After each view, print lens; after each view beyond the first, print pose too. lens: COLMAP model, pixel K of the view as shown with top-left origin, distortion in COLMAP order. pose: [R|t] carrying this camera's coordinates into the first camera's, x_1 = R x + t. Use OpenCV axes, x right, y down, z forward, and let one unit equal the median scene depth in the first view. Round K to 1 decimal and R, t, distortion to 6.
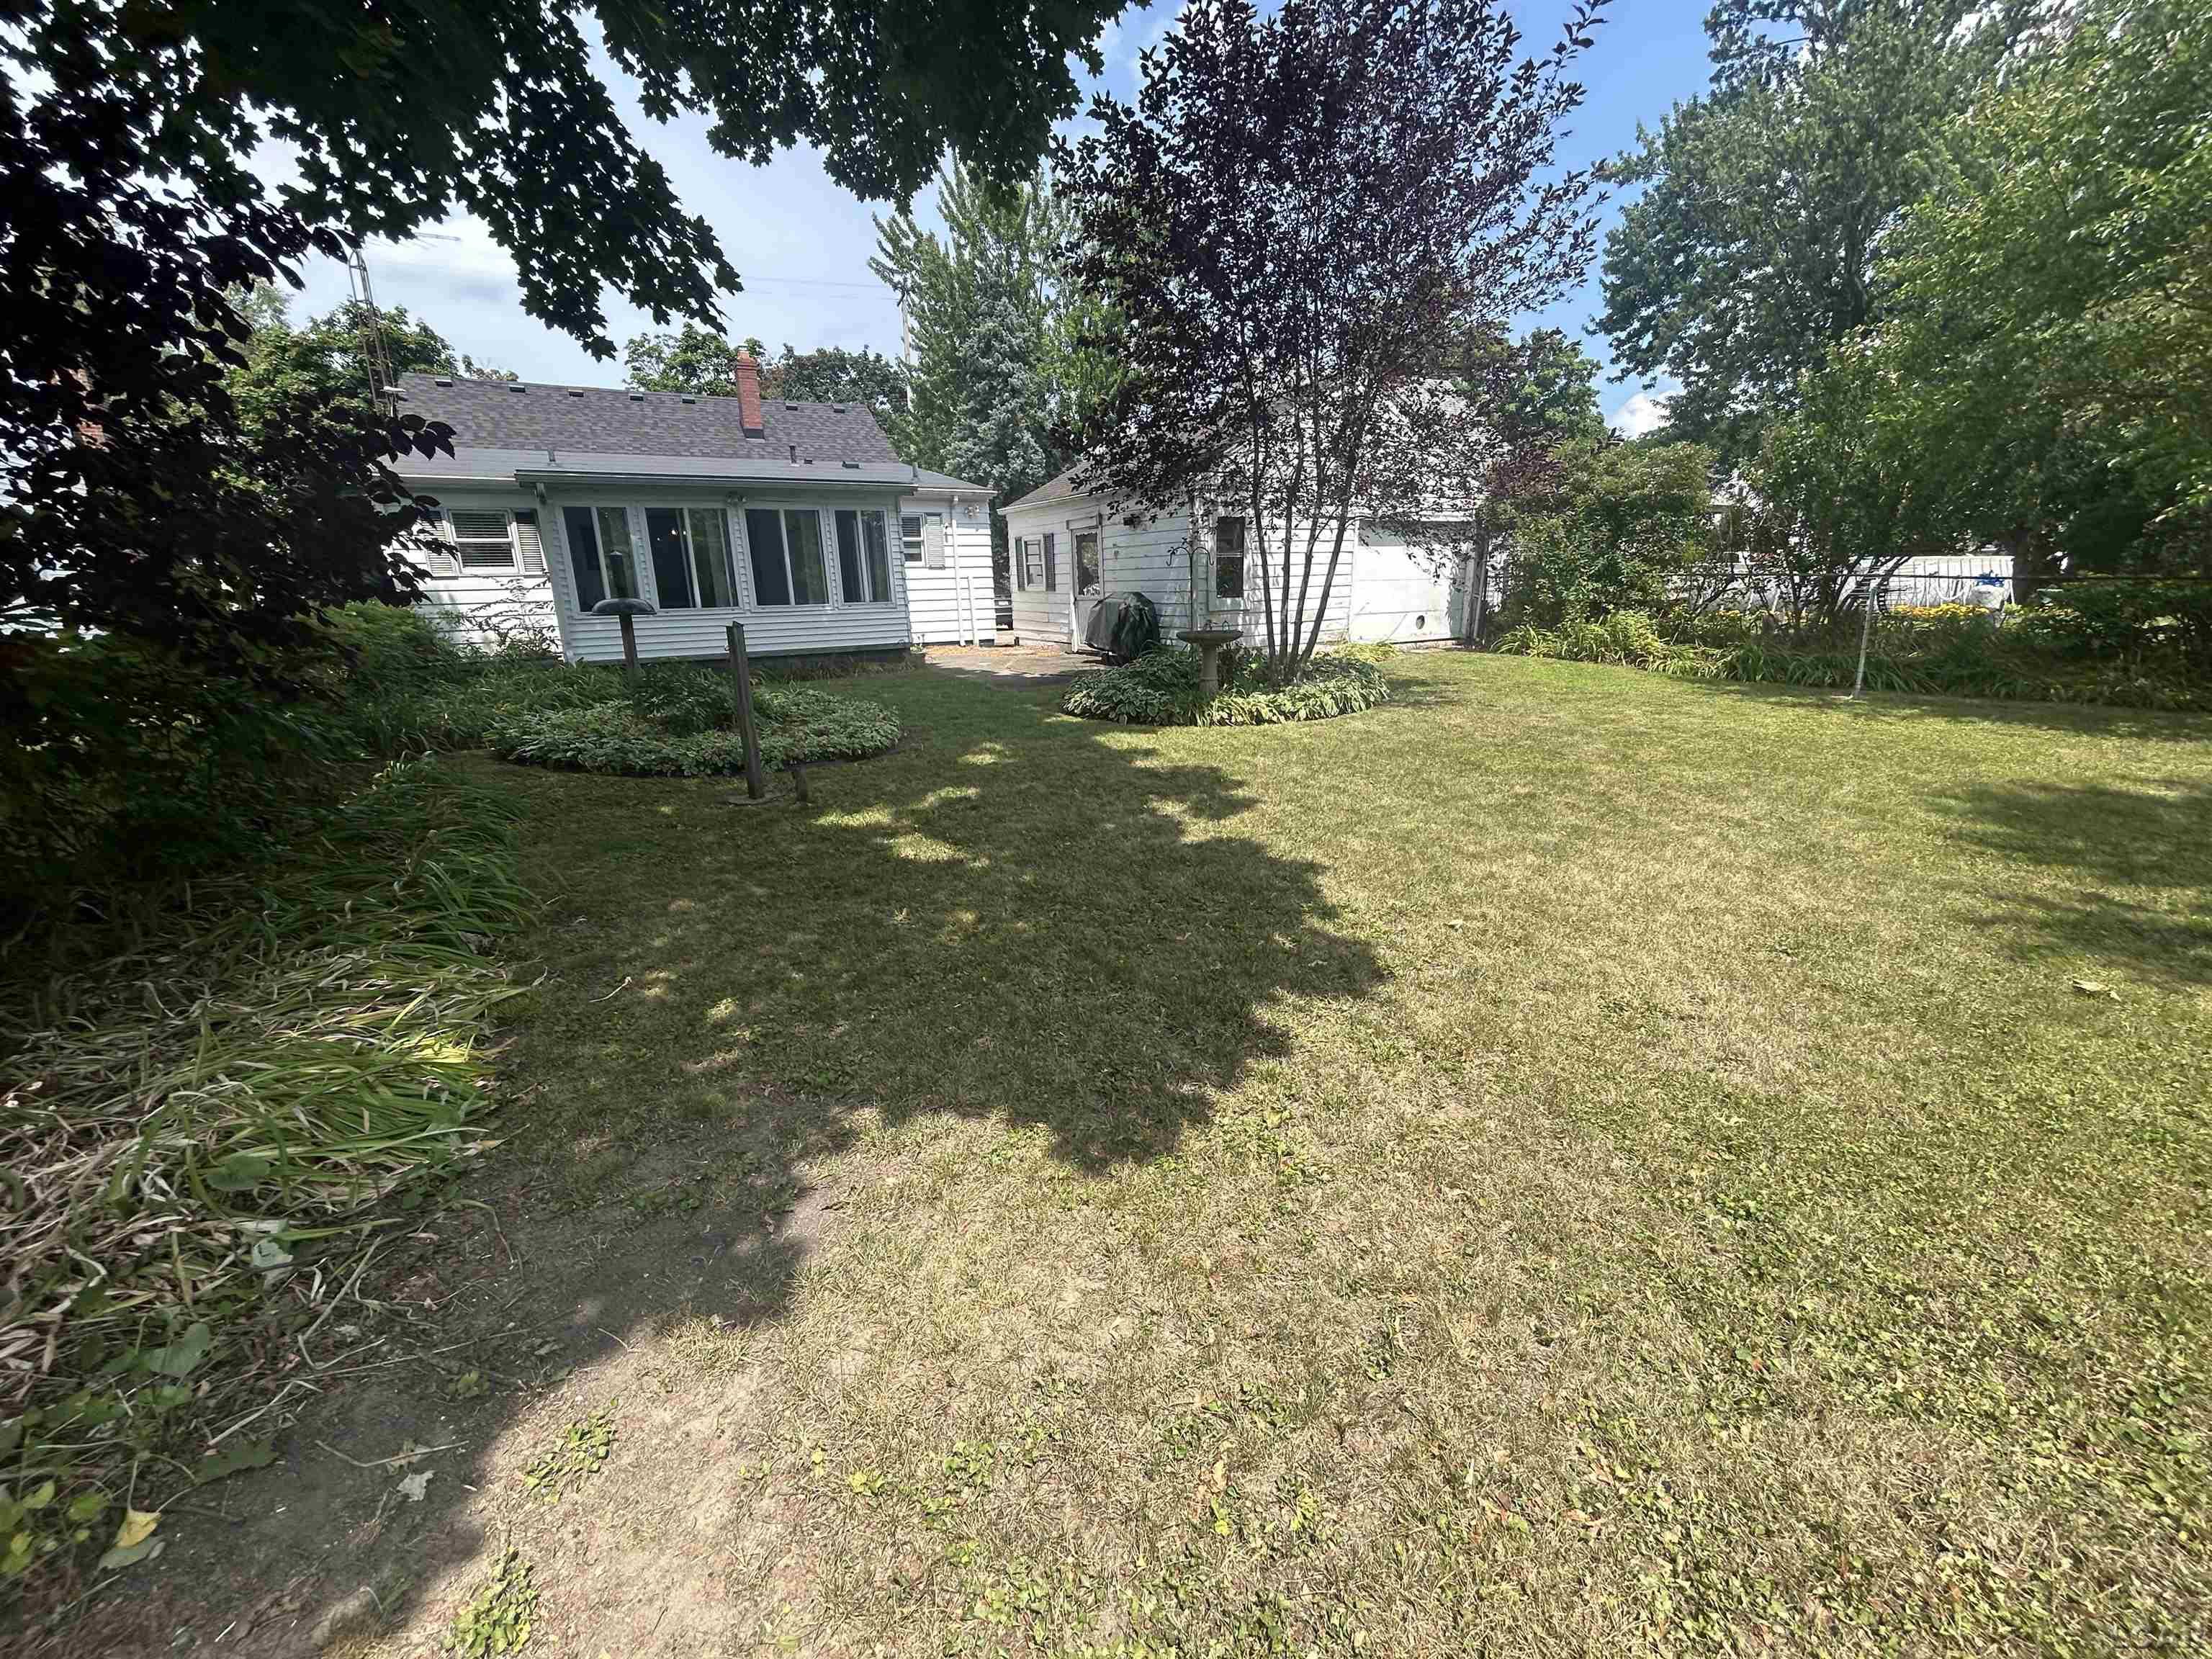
lens RADIAL K [[899.2, 0, 1098.1], [0, 899.2, 829.5], [0, 0, 1]] dist [-0.001331, 0.000095]
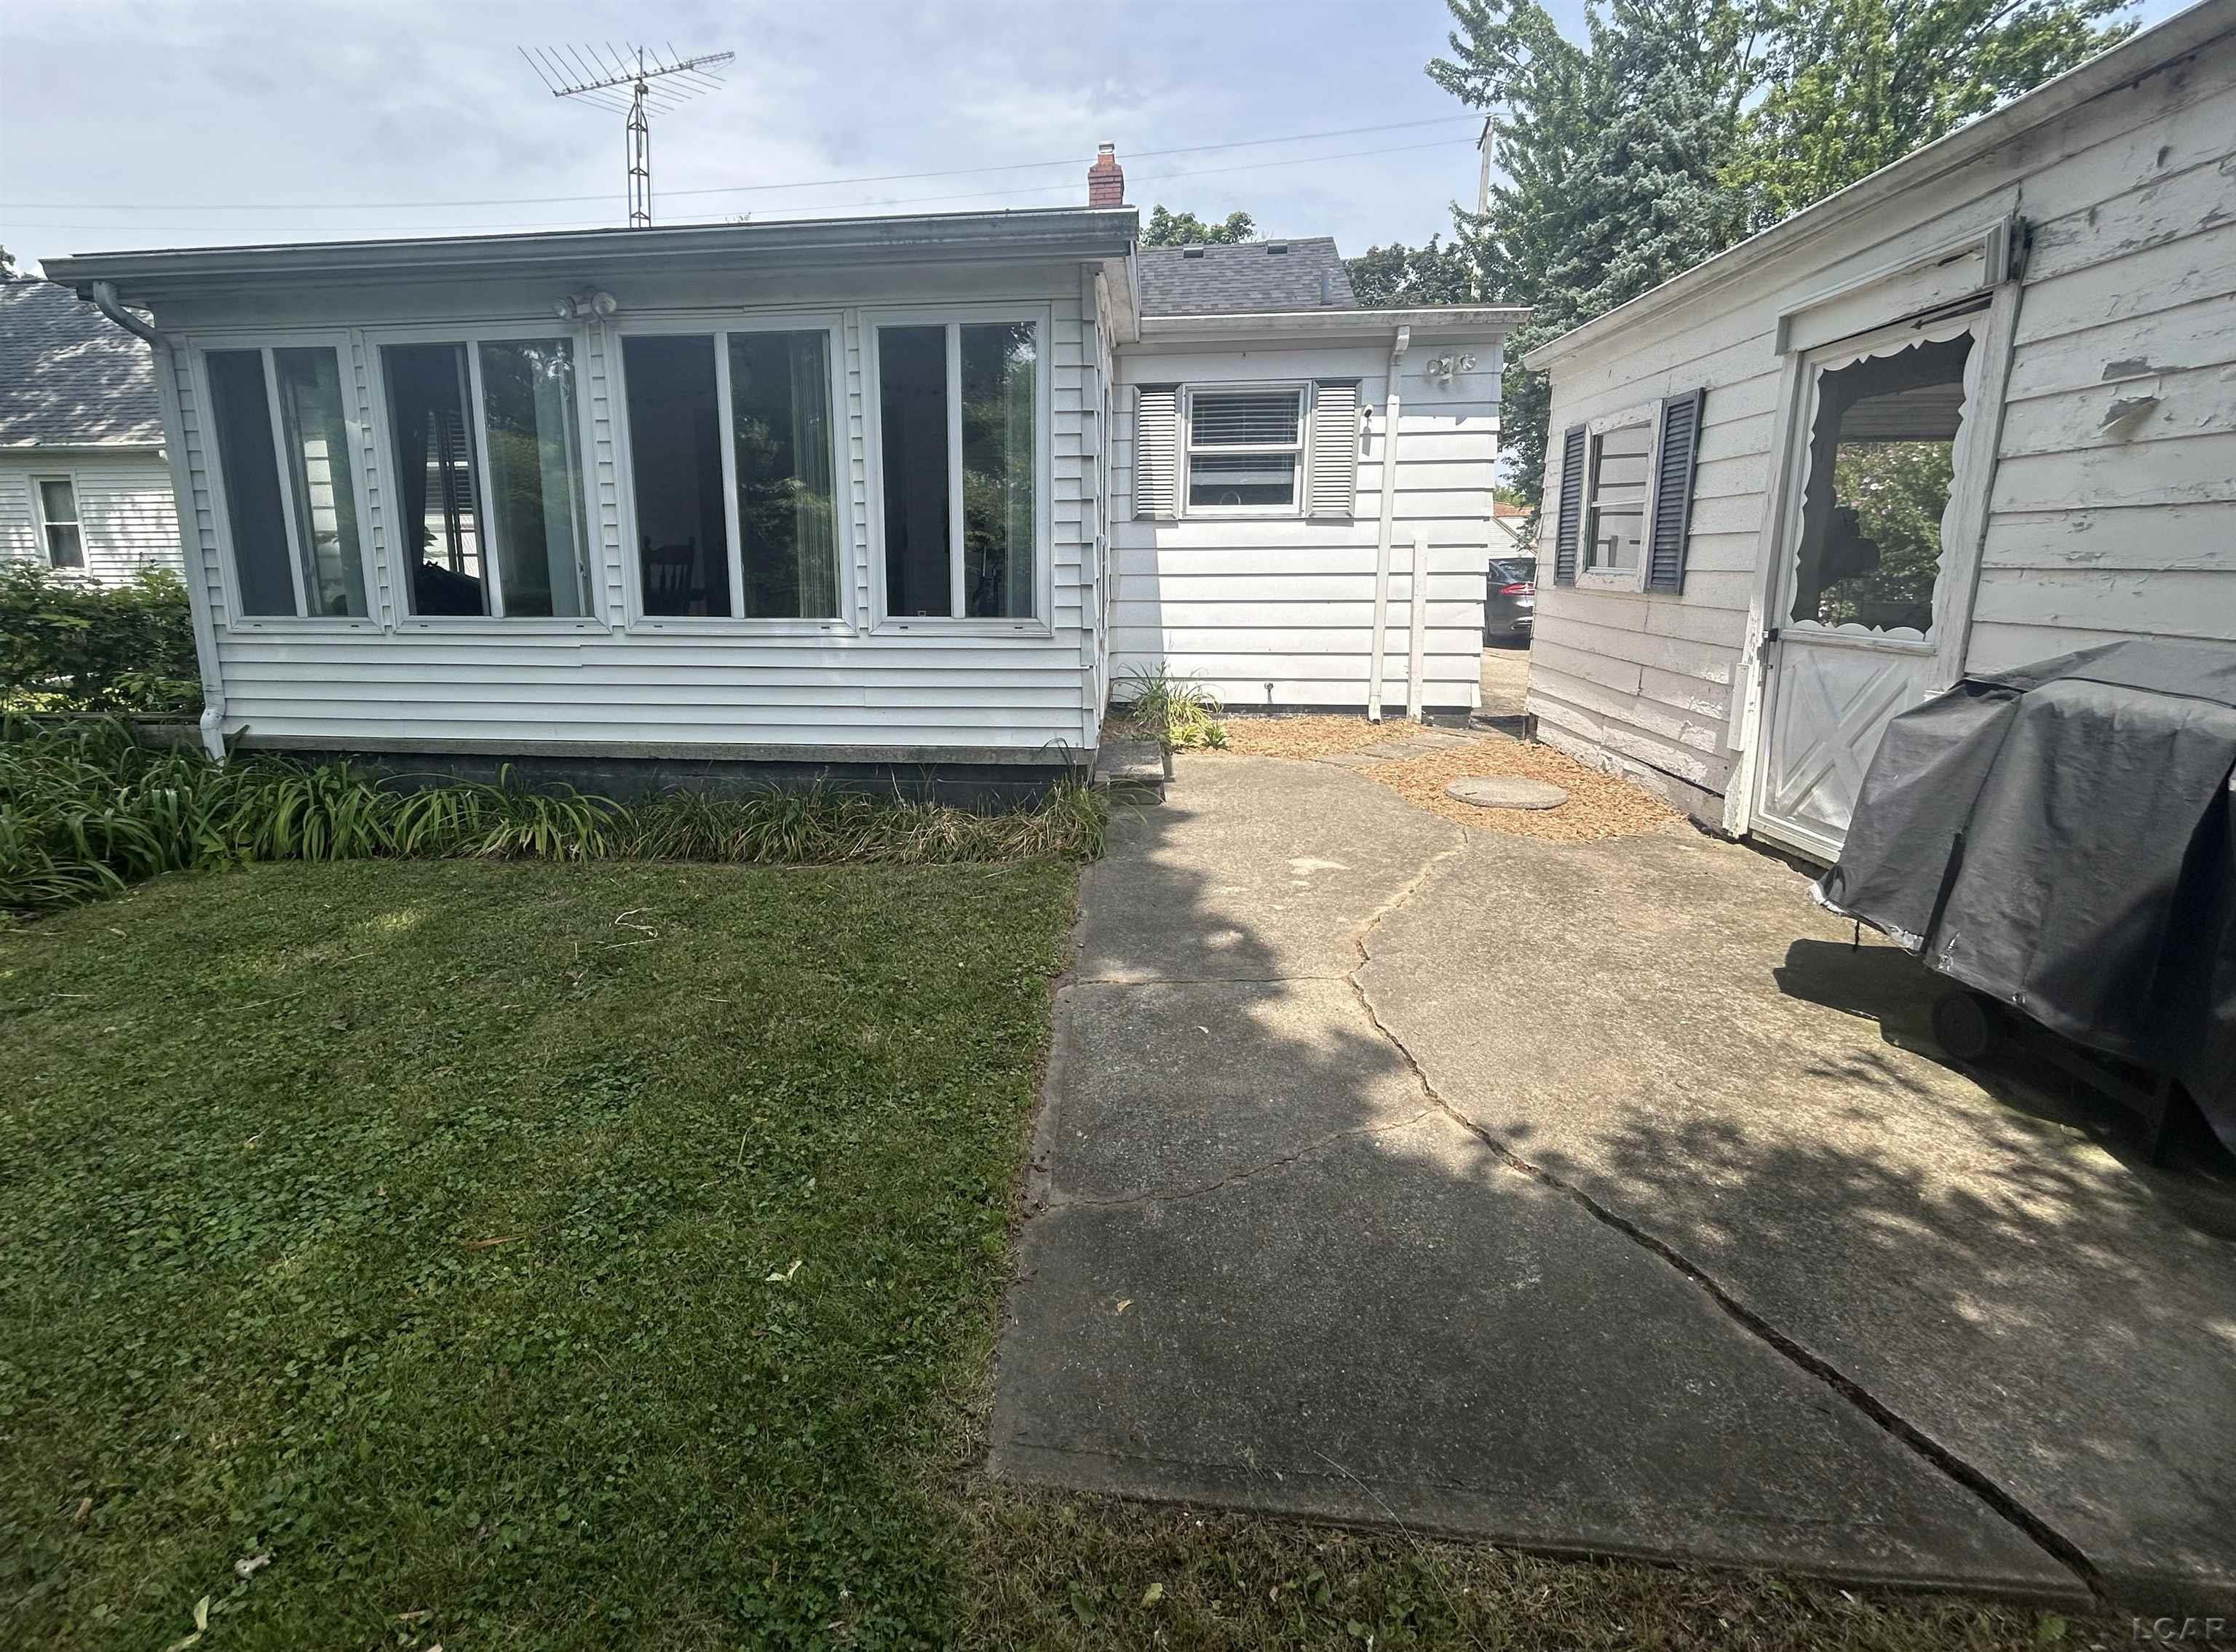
lens RADIAL K [[908.9, 0, 1062.0], [0, 908.9, 735.7], [0, 0, 1]] dist [-0.001331, 0.000095]
pose [[0.798534, 0.135004, -0.586616, -0.030143], [-0.173911, 0.984709, -0.010116, -0.186877], [0.576280, 0.110097, 0.809802, 0.667535]]
